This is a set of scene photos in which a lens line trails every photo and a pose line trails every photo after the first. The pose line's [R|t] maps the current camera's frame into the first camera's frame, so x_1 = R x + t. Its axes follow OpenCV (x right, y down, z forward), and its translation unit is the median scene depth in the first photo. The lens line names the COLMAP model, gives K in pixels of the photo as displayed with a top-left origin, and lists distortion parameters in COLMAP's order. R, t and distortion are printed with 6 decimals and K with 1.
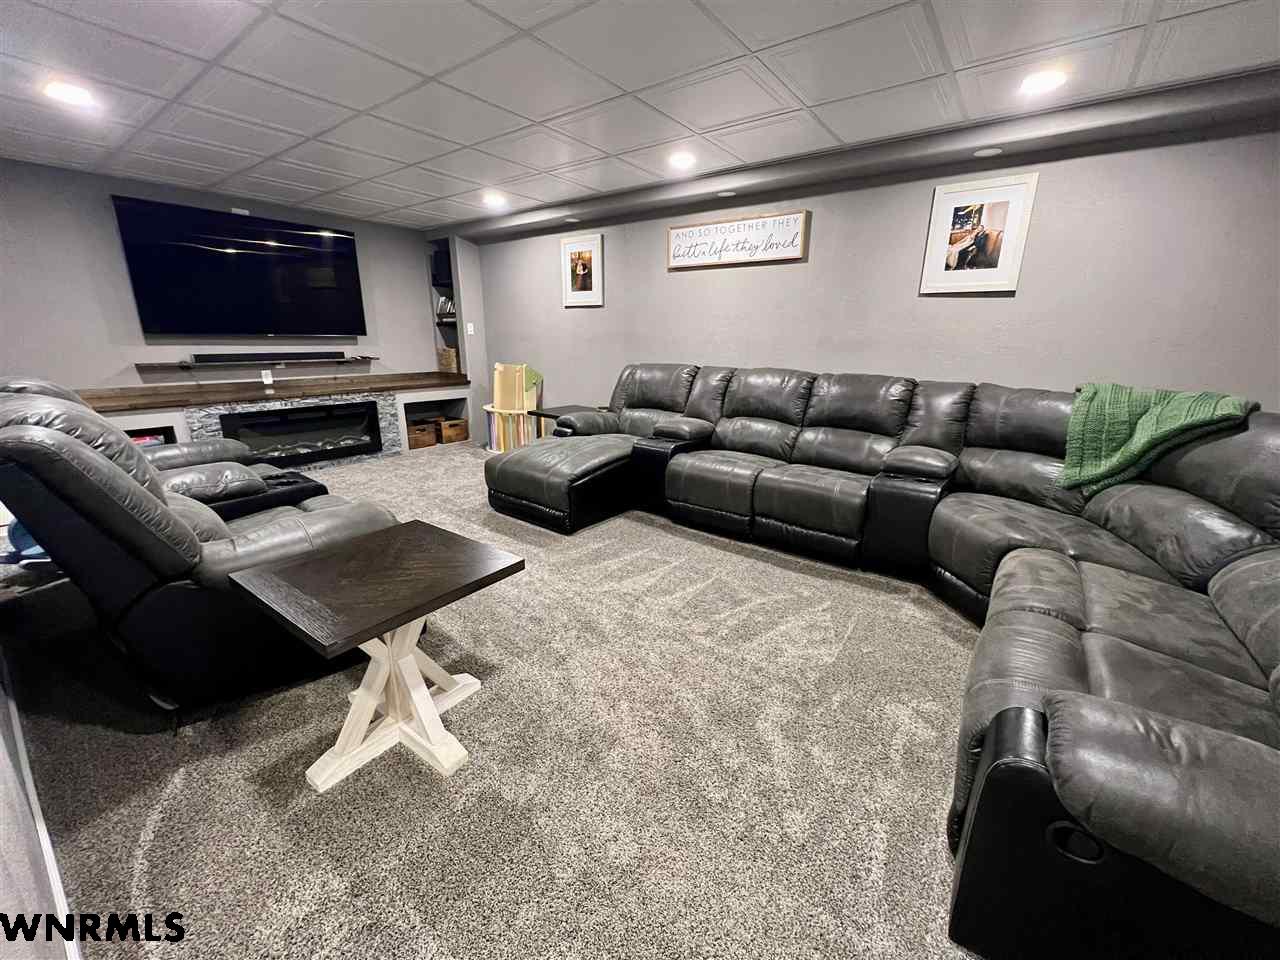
lens RADIAL K [[509.5, 0, 640.0], [0, 509.5, 480.0], [0, 0, 1]] dist [-0.001857, 0.000101]
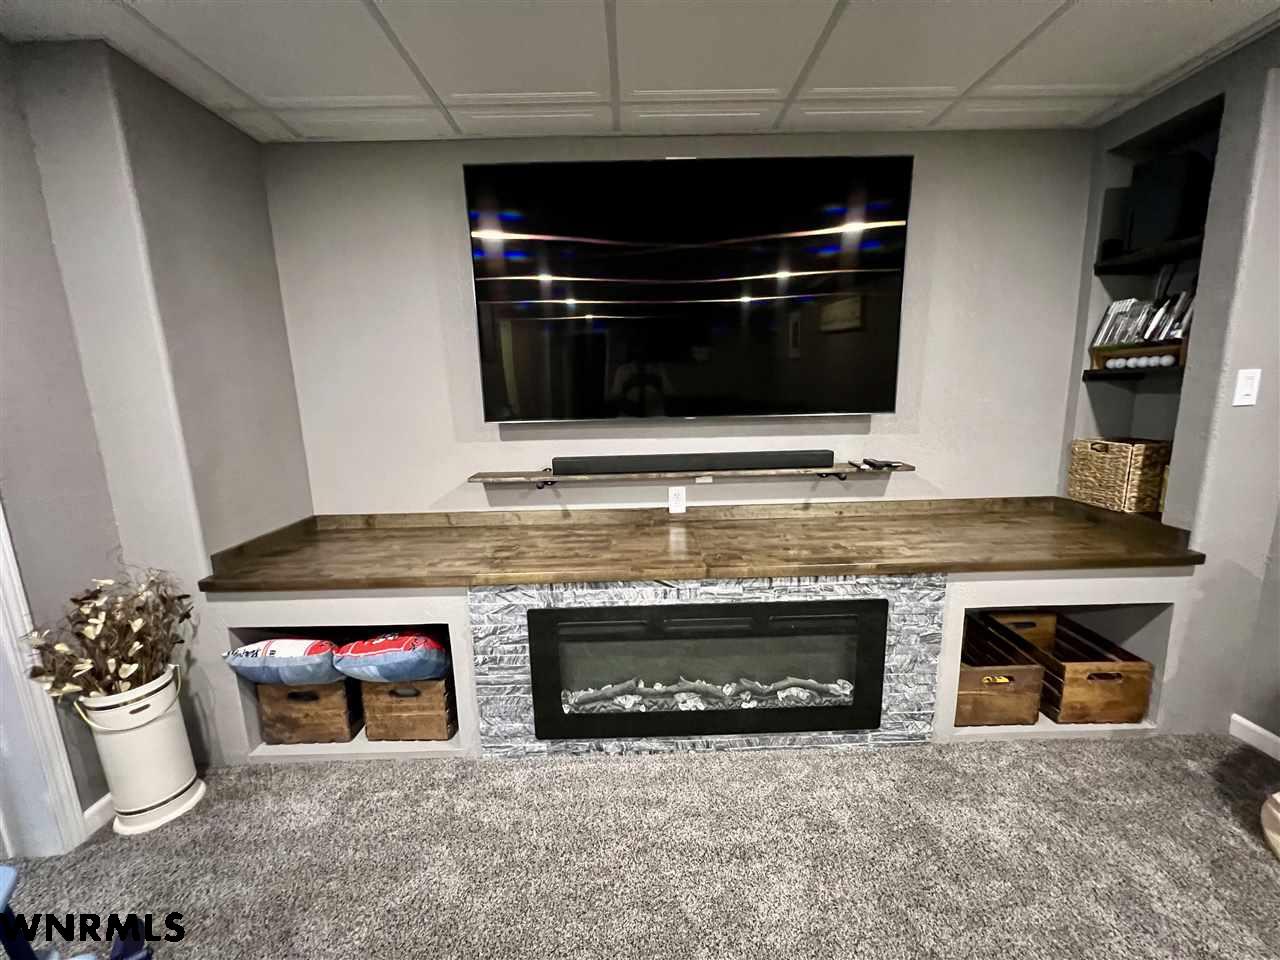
lens RADIAL K [[512.2, 0, 643.3], [0, 512.2, 483.2], [0, 0, 1]] dist [-0.002119, -0.000005]
pose [[0.615611, 0.115653, -0.779517, -0.361155], [-0.185109, 0.982718, -0.000385, -0.205975], [0.766001, 0.144533, 0.626381, 0.646083]]
